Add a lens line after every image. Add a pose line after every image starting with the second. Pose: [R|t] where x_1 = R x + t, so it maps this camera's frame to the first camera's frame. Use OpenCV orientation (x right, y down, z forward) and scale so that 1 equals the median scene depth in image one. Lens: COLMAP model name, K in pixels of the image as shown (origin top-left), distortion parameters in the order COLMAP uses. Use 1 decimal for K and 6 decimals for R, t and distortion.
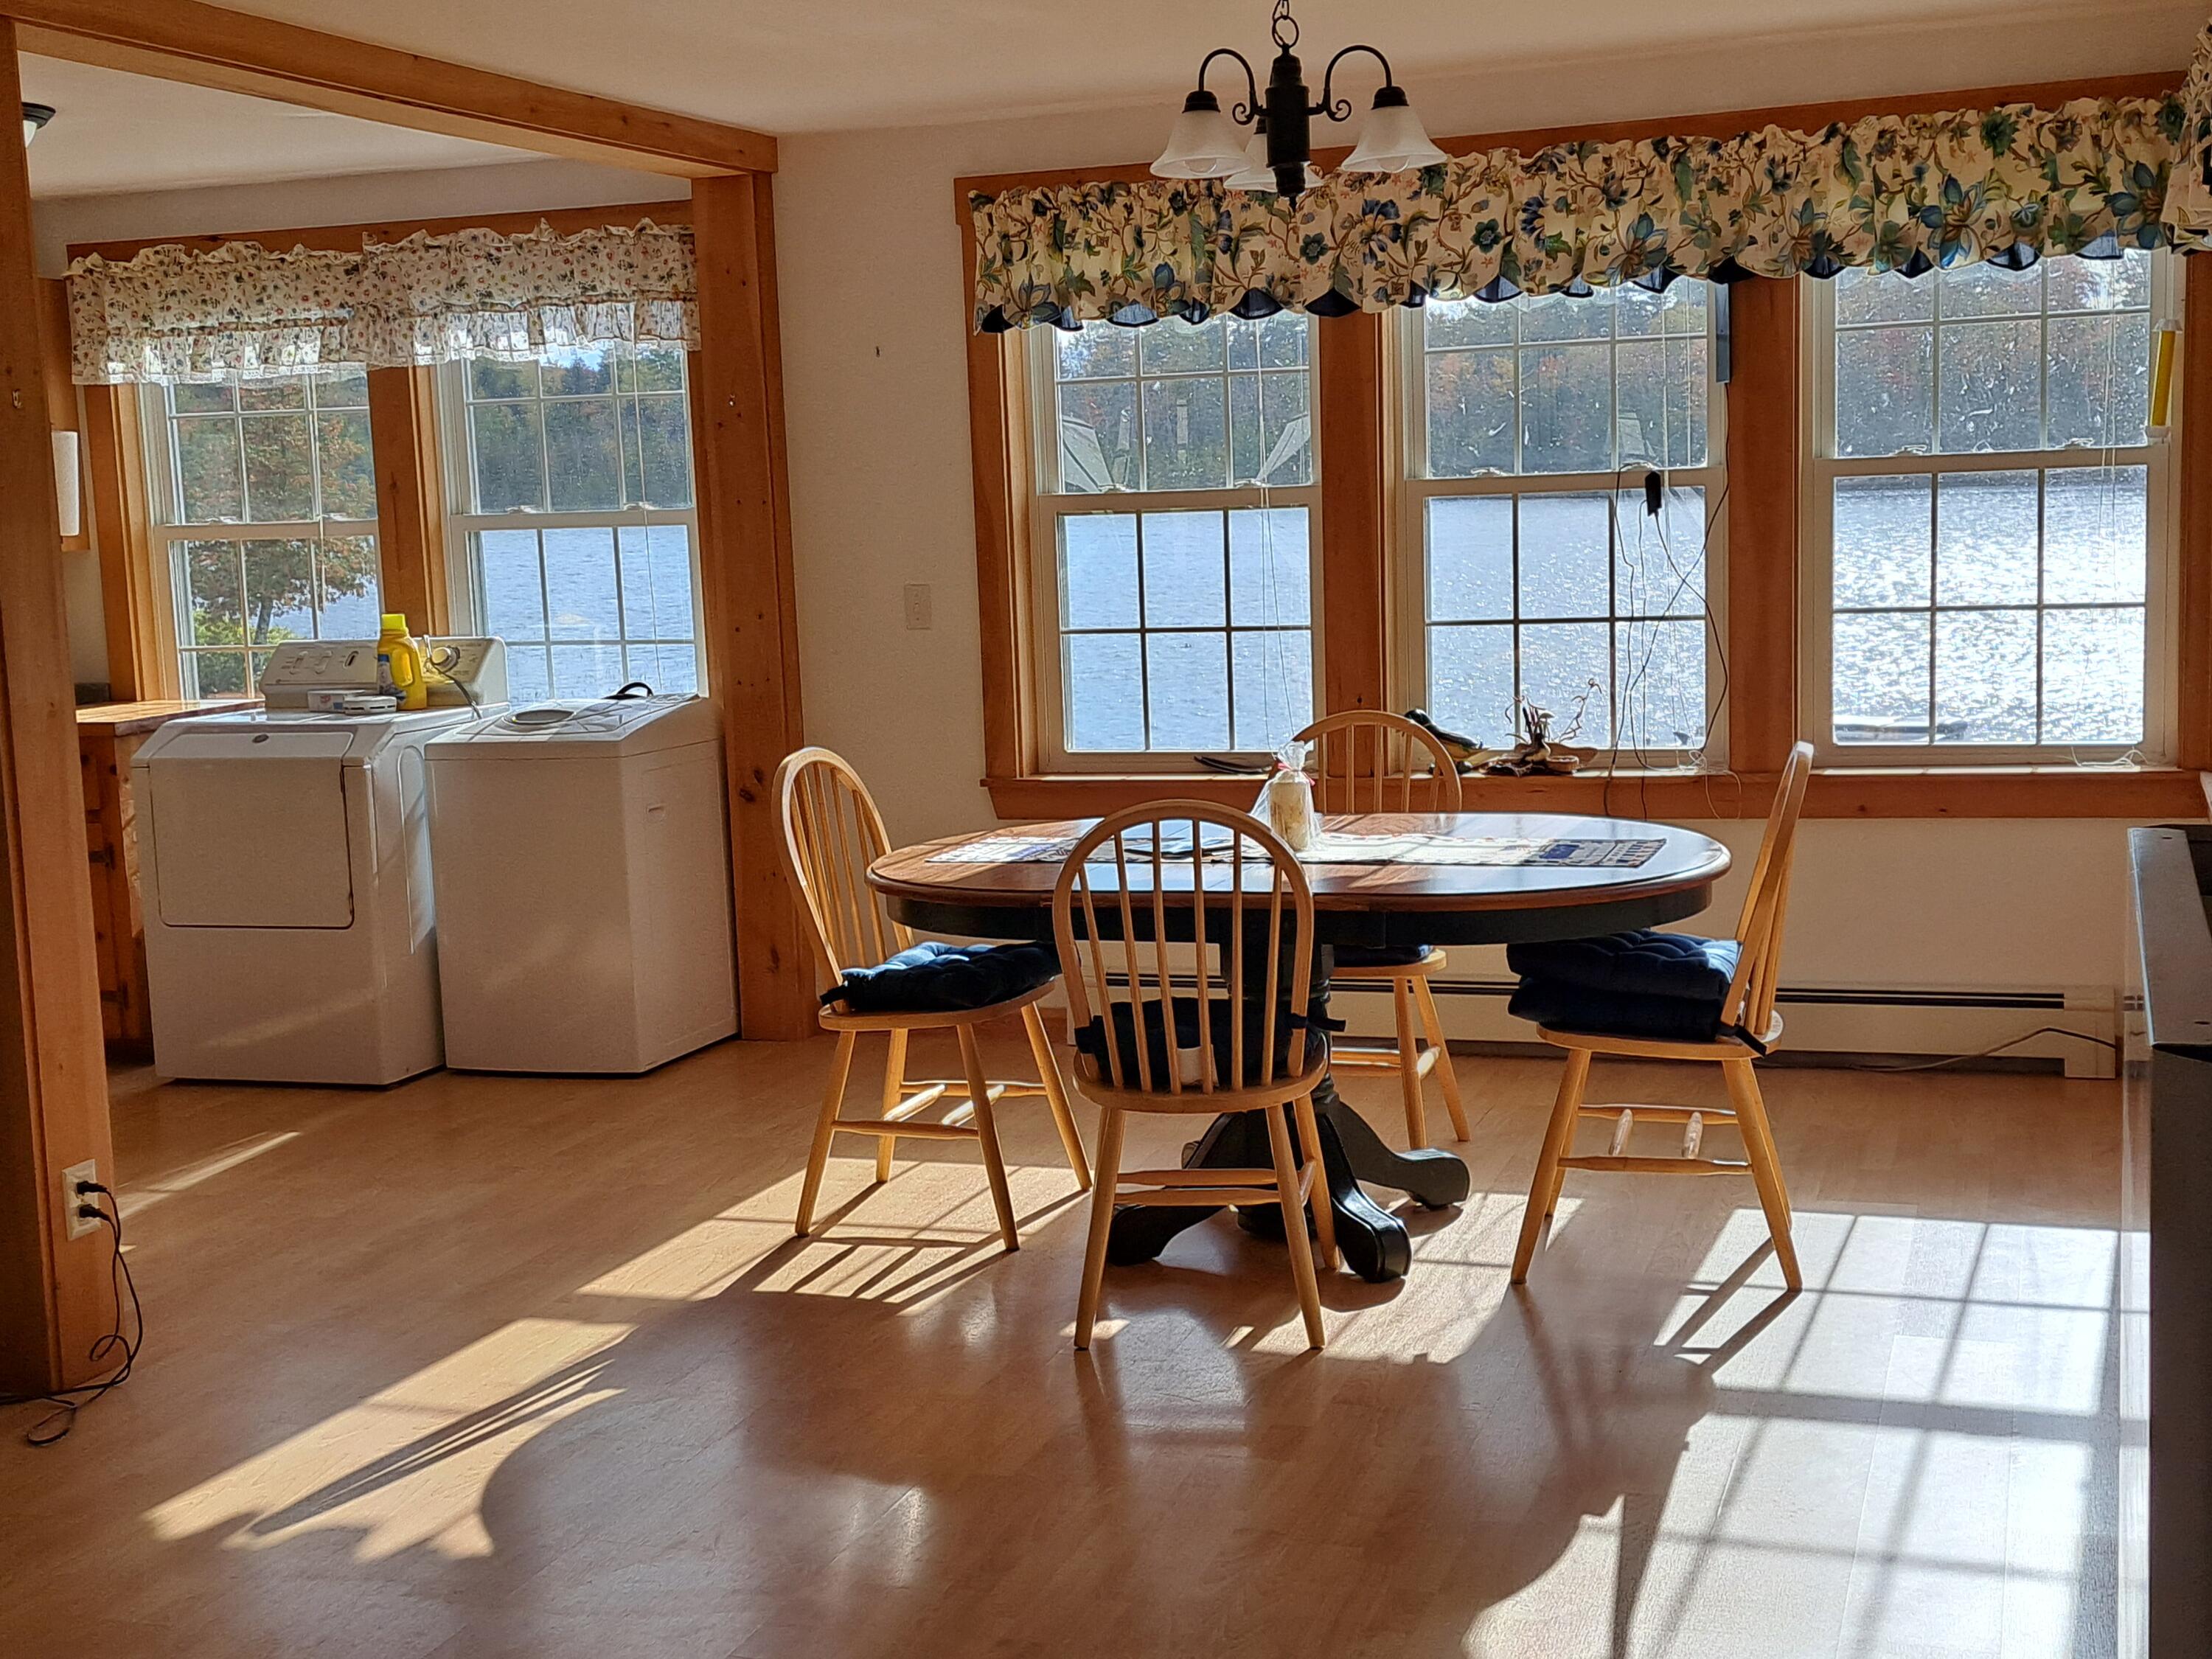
lens RADIAL K [[2713.2, 0, 1106.0], [0, 2713.2, 829.5], [0, 0, 1]] dist [0.084084, -0.005191]
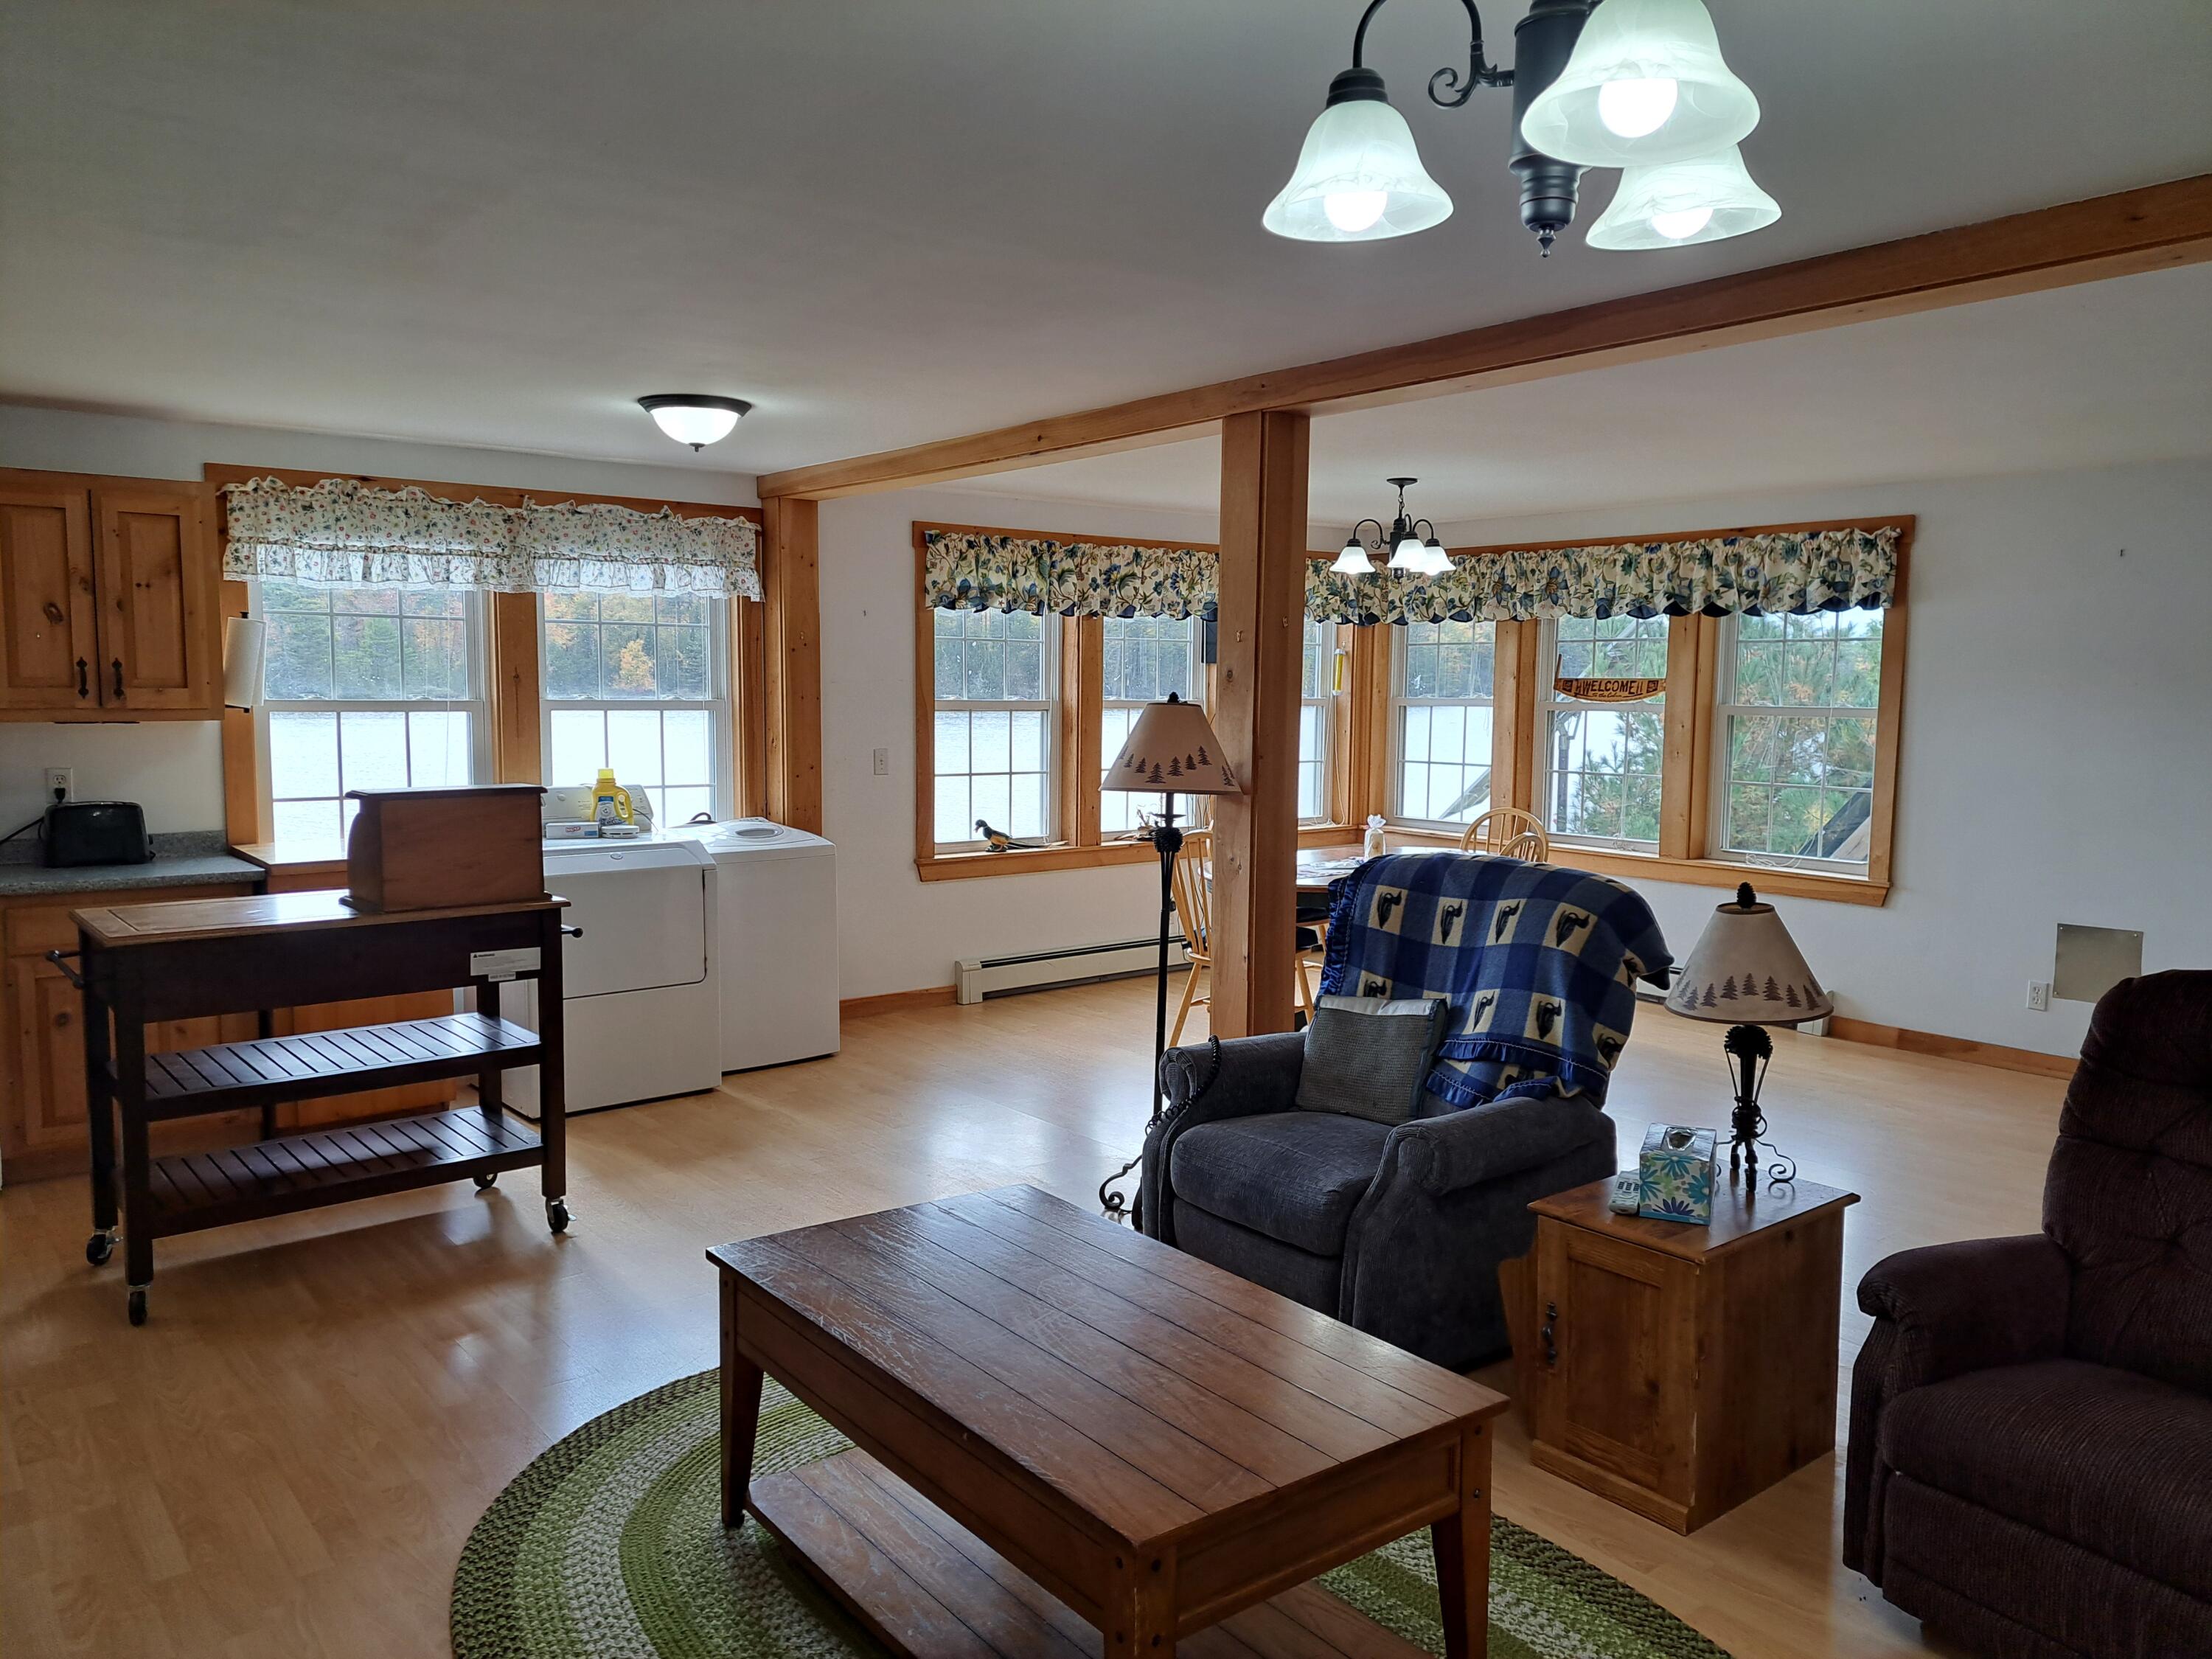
lens RADIAL K [[1562.8, 0, 1106.0], [0, 1562.8, 829.5], [0, 0, 1]] dist [0.004866, 0.000556]
pose [[0.531668, -0.033047, 0.846308, -0.934466], [0.081713, 0.996579, -0.012419, -0.017270], [-0.843002, 0.075757, 0.532549, 0.402367]]
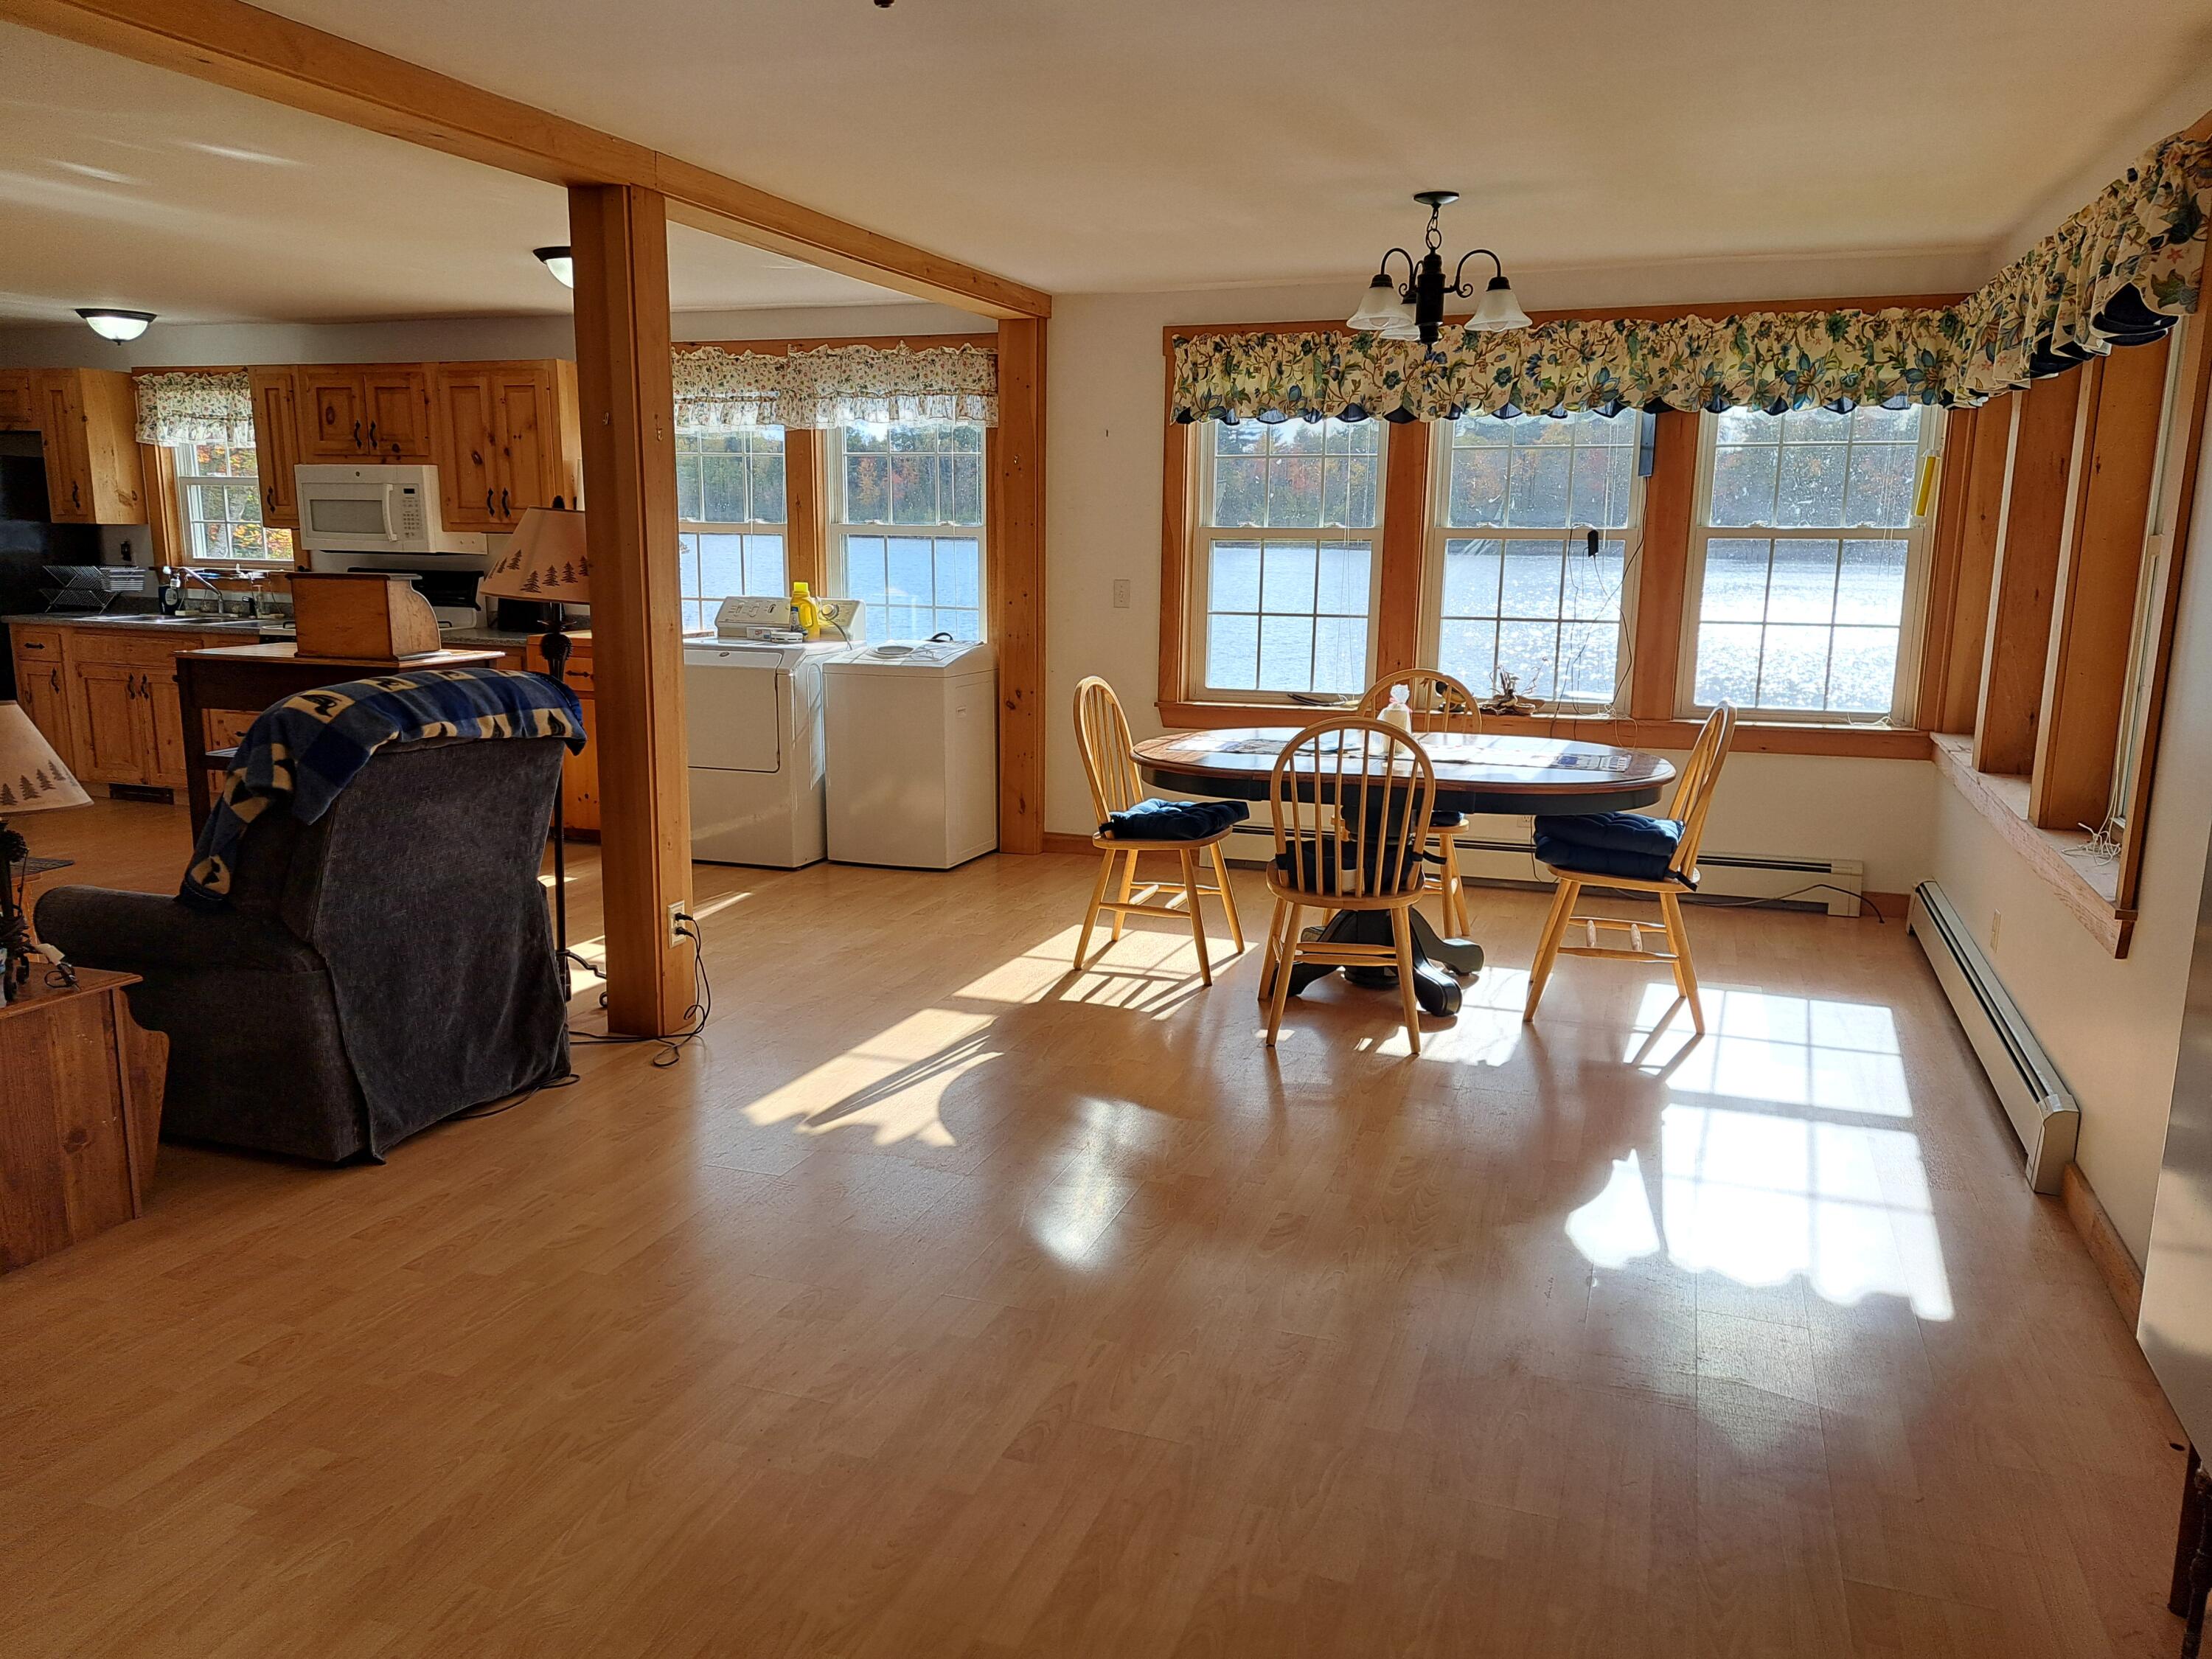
lens RADIAL K [[1640.8, 0, 1078.6], [0, 1640.8, 851.1], [0, 0, 1]] dist [0.075521, -0.076072]
pose [[0.998640, 0.051170, -0.010028, -0.087342], [-0.050367, 0.996381, 0.068463, 0.006807], [0.013495, -0.067865, 0.997603, 0.003665]]
